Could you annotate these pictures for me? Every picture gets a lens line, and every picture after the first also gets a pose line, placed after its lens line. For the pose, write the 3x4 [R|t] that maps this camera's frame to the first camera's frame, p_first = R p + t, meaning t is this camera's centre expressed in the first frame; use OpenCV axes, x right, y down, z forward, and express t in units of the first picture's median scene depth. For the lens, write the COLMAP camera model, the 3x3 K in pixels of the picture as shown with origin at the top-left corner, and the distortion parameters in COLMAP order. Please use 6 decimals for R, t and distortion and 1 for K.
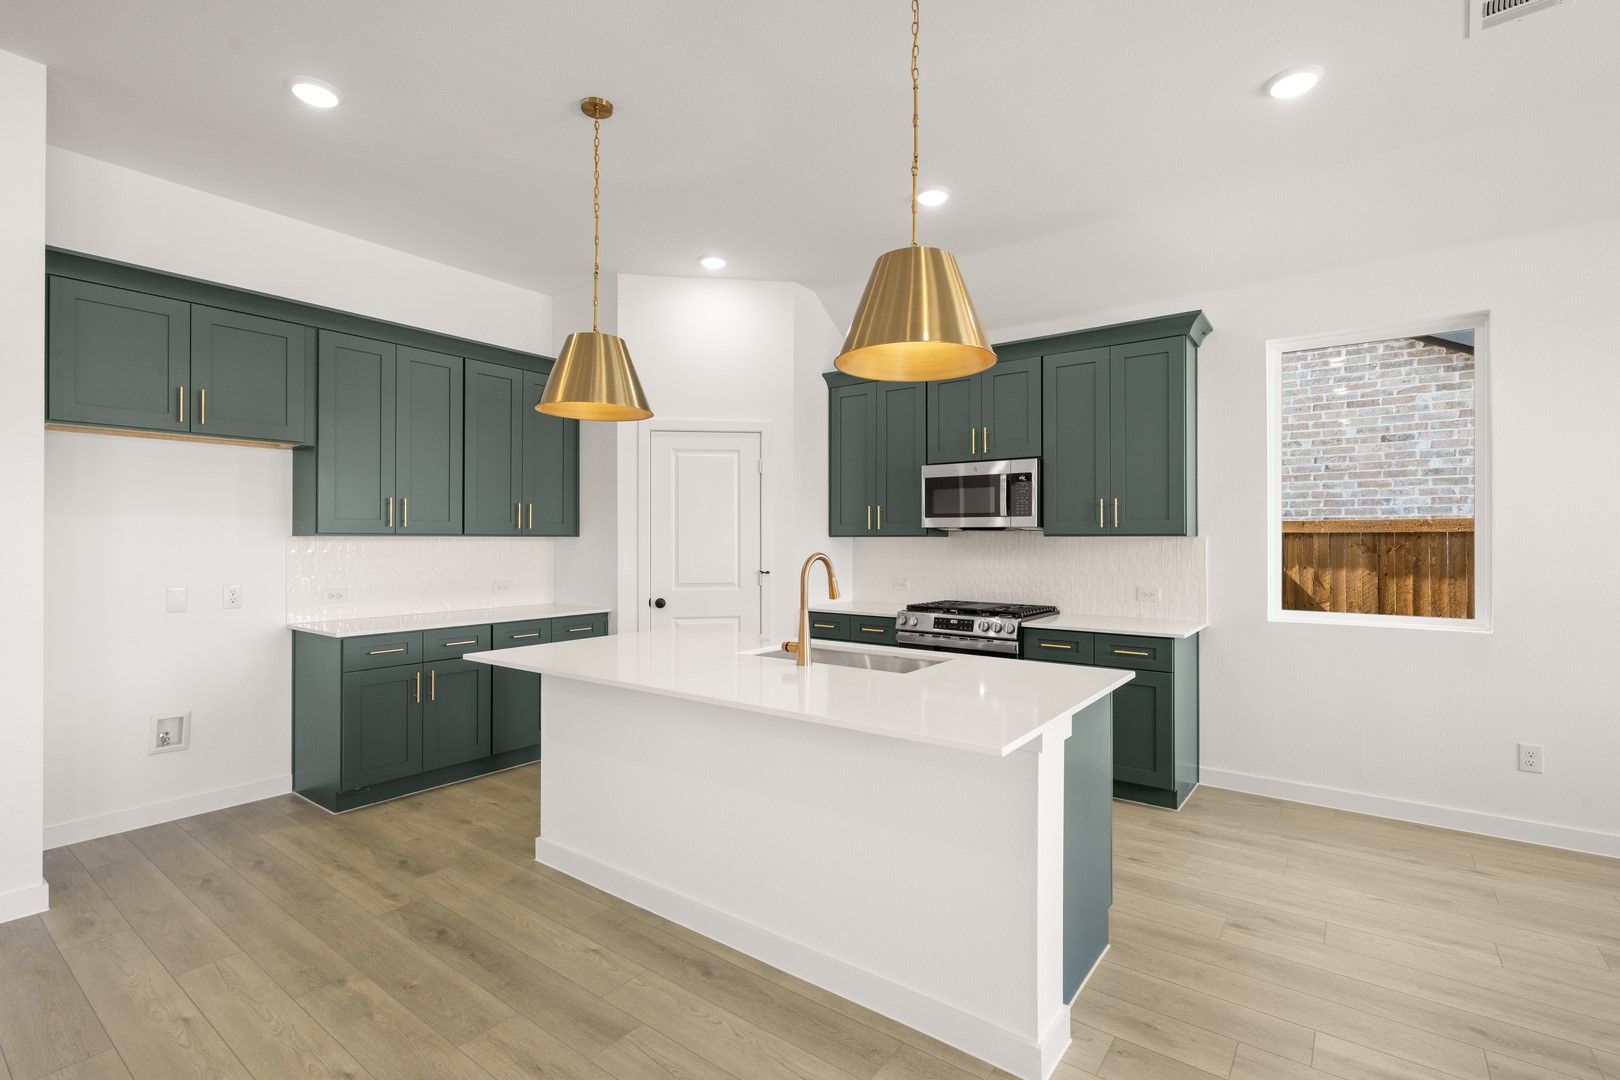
lens RADIAL K [[742.9, 0, 814.8], [0, 742.9, 535.4], [0, 0, 1]] dist [-0.000066, 0.000074]
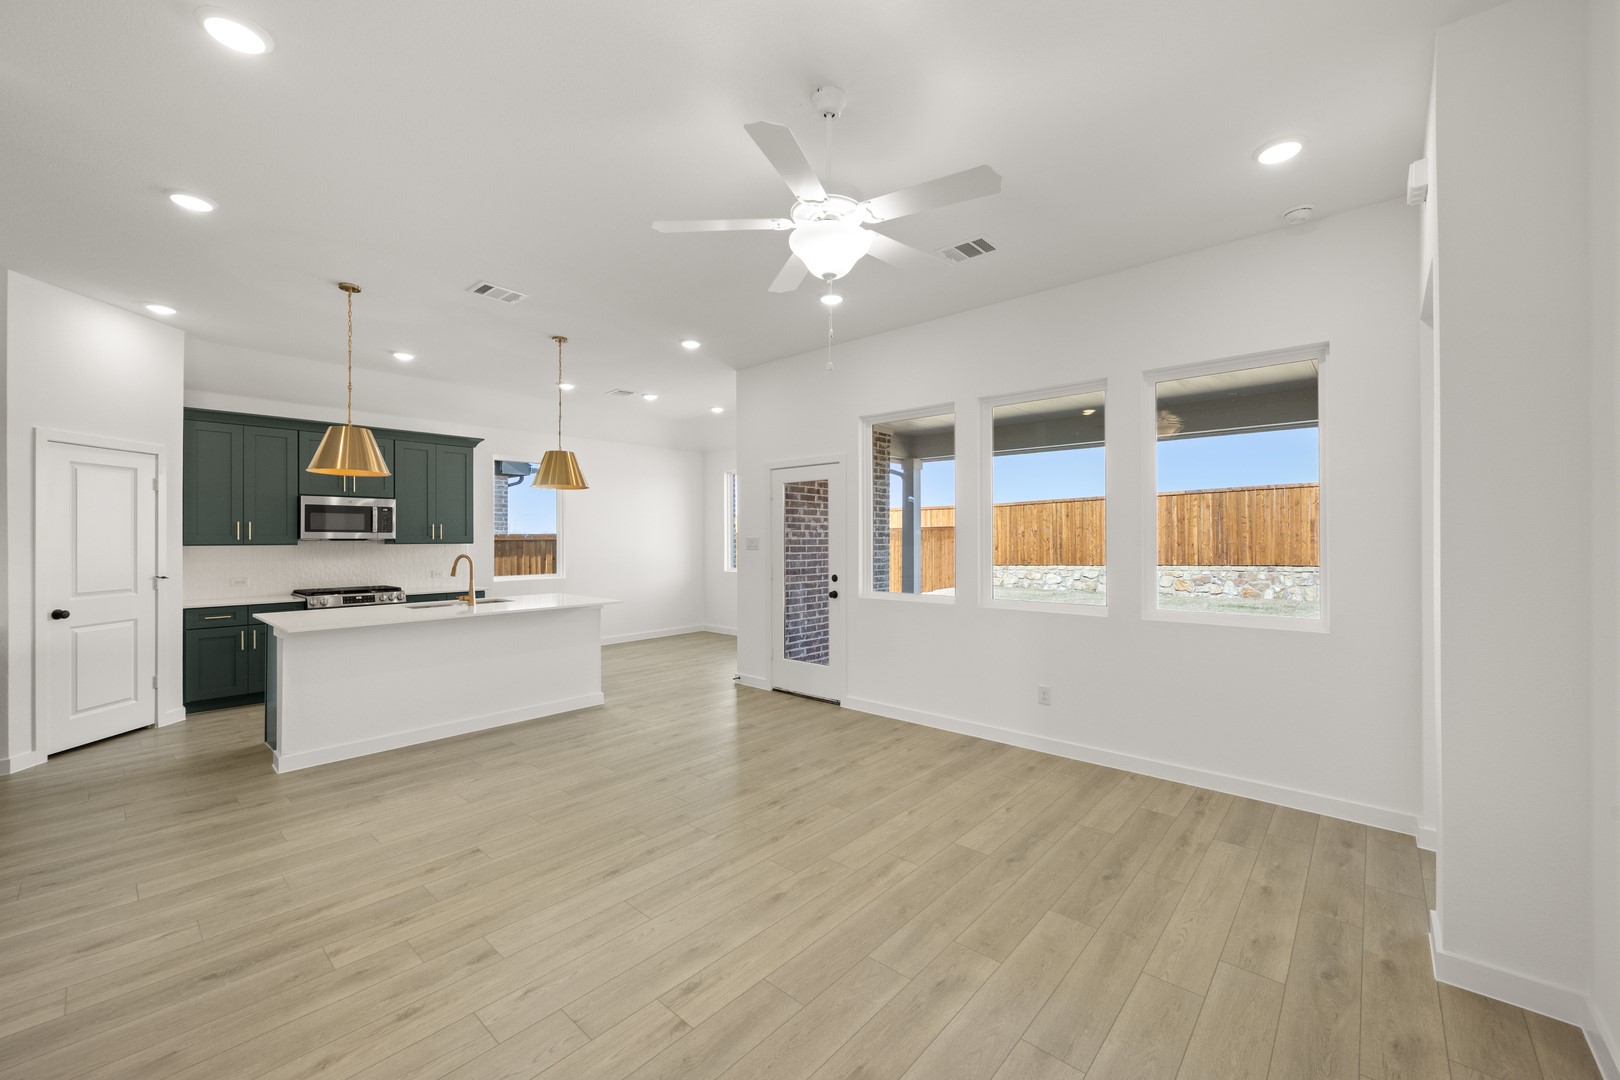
lens RADIAL K [[637.0, 0, 813.8], [0, 637.0, 536.4], [0, 0, 1]] dist [-0.001627, 0.000379]
pose [[0.082501, 0.001432, 0.996590, -0.962351], [-0.001892, 0.999997, -0.001280, -0.014706], [-0.996589, -0.001780, 0.082504, -0.084781]]
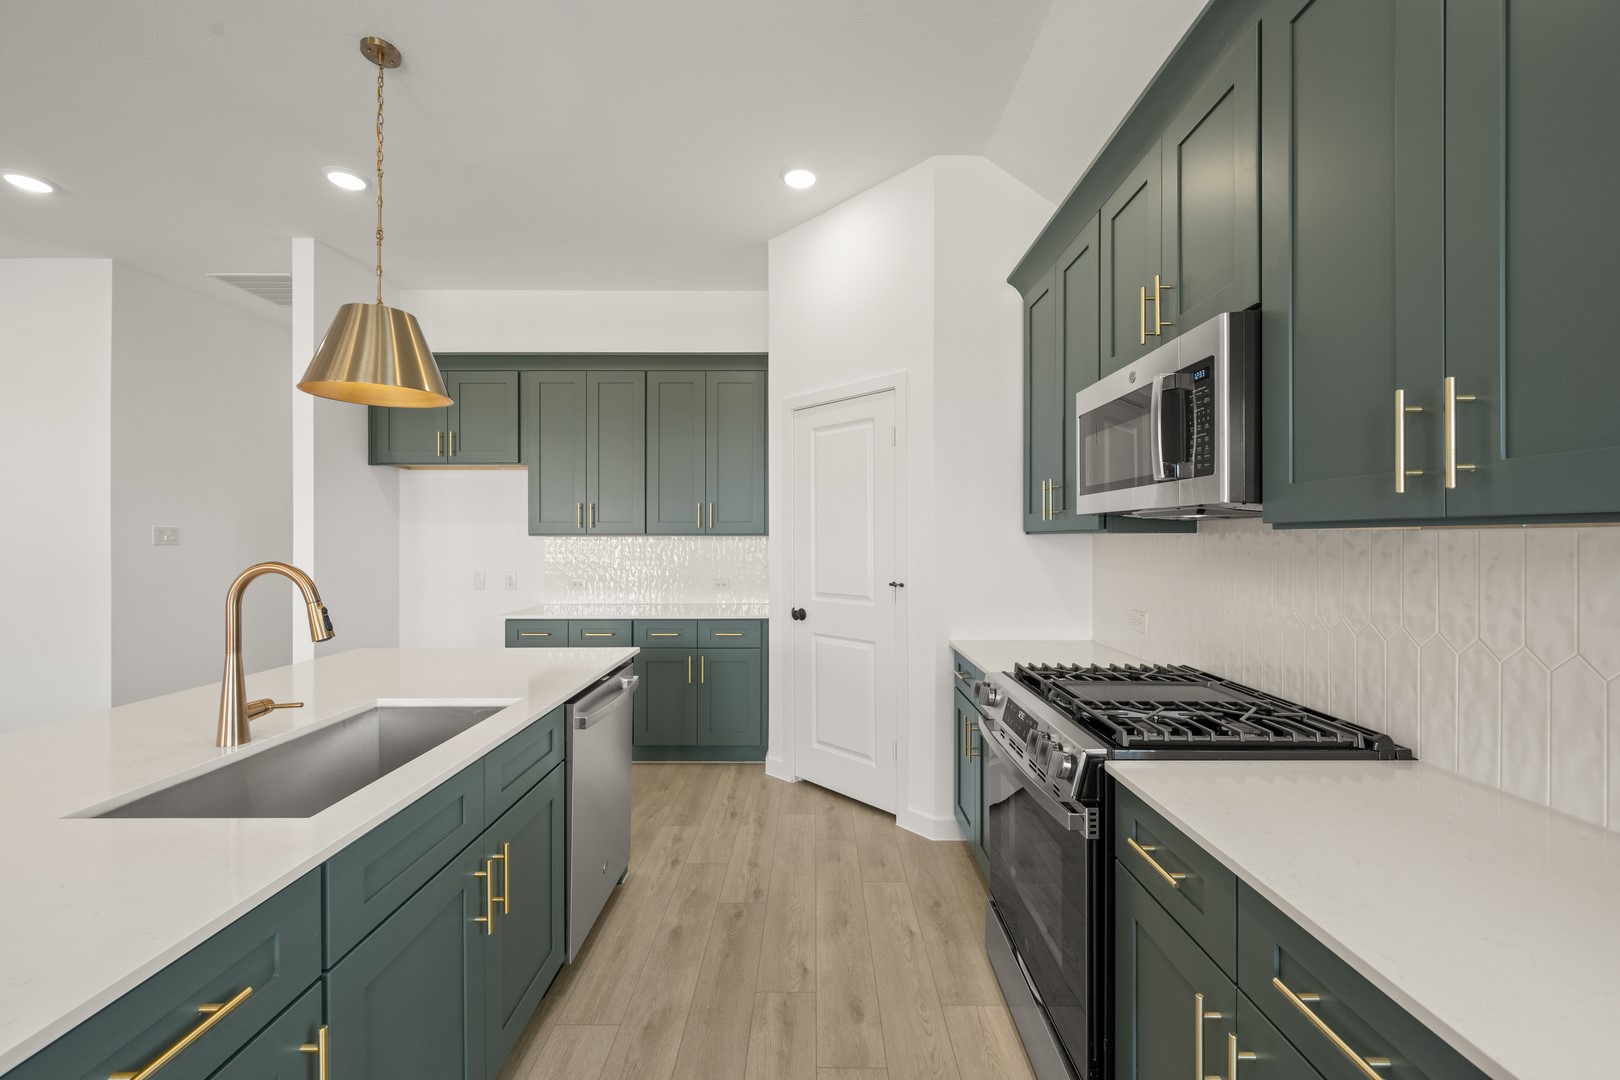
lens RADIAL K [[637.0, 0, 813.8], [0, 637.0, 536.4], [0, 0, 1]] dist [-0.001627, 0.000379]
pose [[0.596248, -0.003134, -0.802794, 0.371204], [0.005184, 0.999987, -0.000054, 0.003224], [0.802783, -0.004130, 0.596256, 0.572609]]
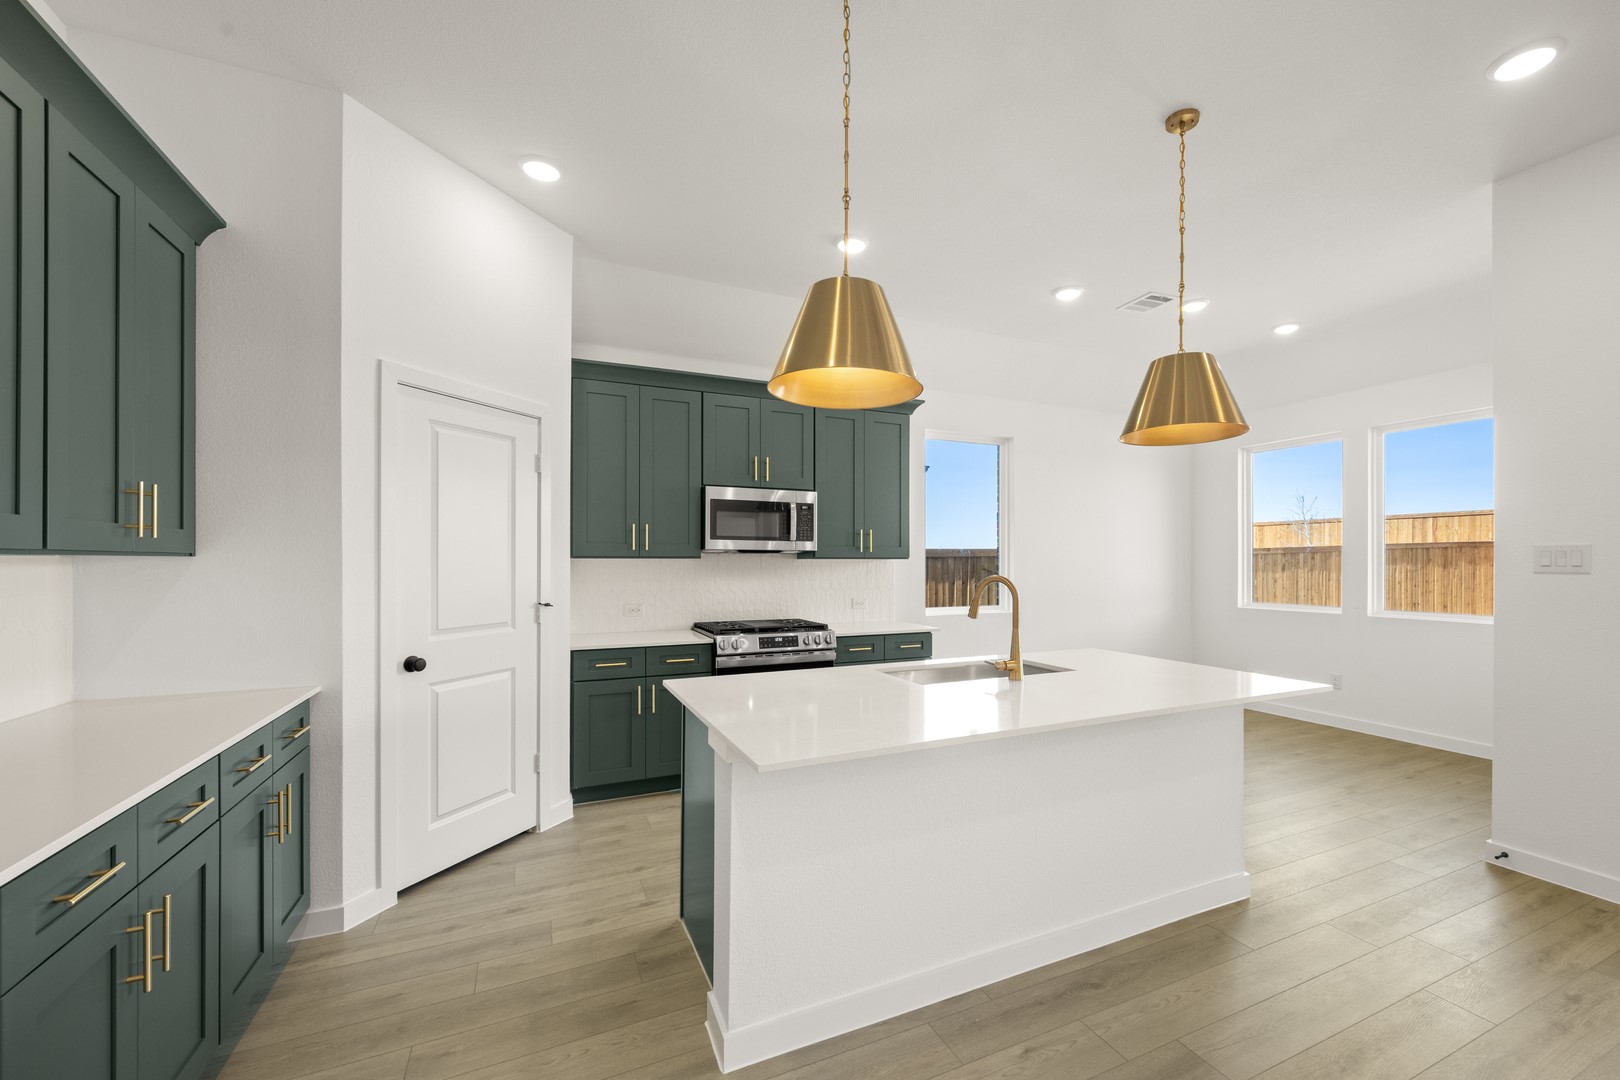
lens RADIAL K [[665.3, 0, 849.5], [0, 665.3, 561.1], [0, 0, 1]] dist [-0.000971, 0.000053]
pose [[0.465928, -0.000742, 0.884822, -0.521612], [-0.006230, 0.999972, 0.004120, 0.000259], [-0.884801, -0.007432, 0.465910, 0.409523]]
